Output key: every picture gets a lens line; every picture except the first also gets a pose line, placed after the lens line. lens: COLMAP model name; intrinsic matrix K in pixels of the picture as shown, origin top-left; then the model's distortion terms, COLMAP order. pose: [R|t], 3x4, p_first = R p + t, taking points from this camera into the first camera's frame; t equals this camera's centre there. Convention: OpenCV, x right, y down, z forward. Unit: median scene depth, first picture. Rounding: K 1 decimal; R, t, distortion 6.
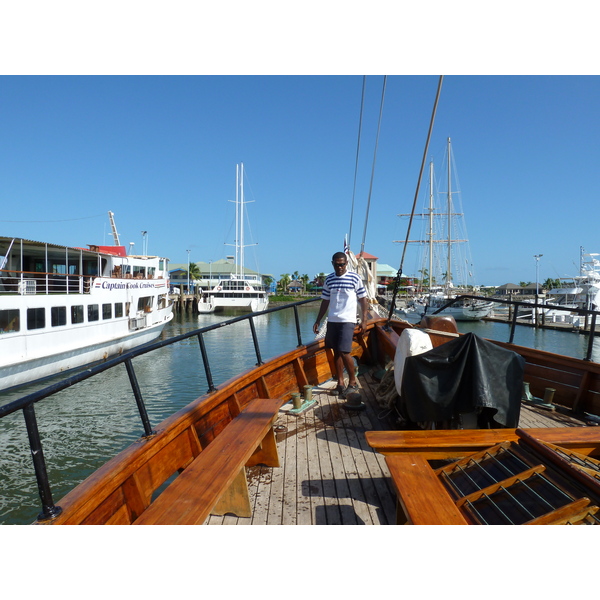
lens RADIAL K [[488.9, 0, 300.2], [0, 488.9, 300.1], [0, 0, 1]] dist [-0.030149, 0.002482]
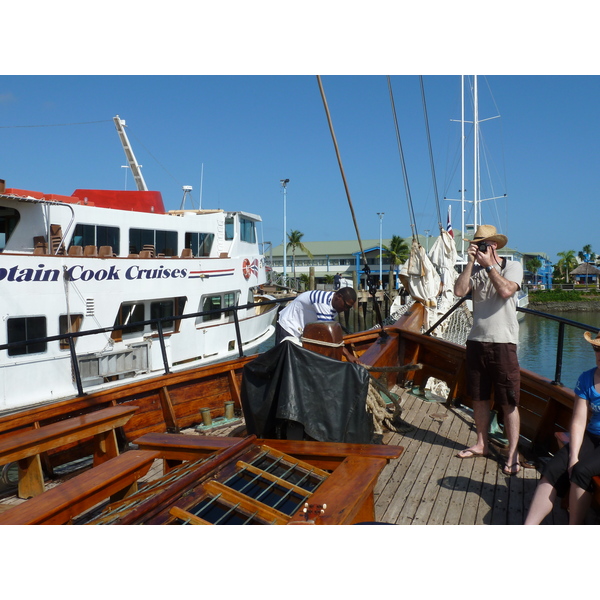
lens RADIAL K [[631.6, 0, 299.7], [0, 631.6, 297.5], [0, 0, 1]] dist [-0.004778, 0.000000]
pose [[0.894570, 0.005894, -0.446889, 0.039734], [-0.003345, 0.999973, 0.006492, -0.011213], [0.446915, -0.004313, 0.894566, 0.503612]]
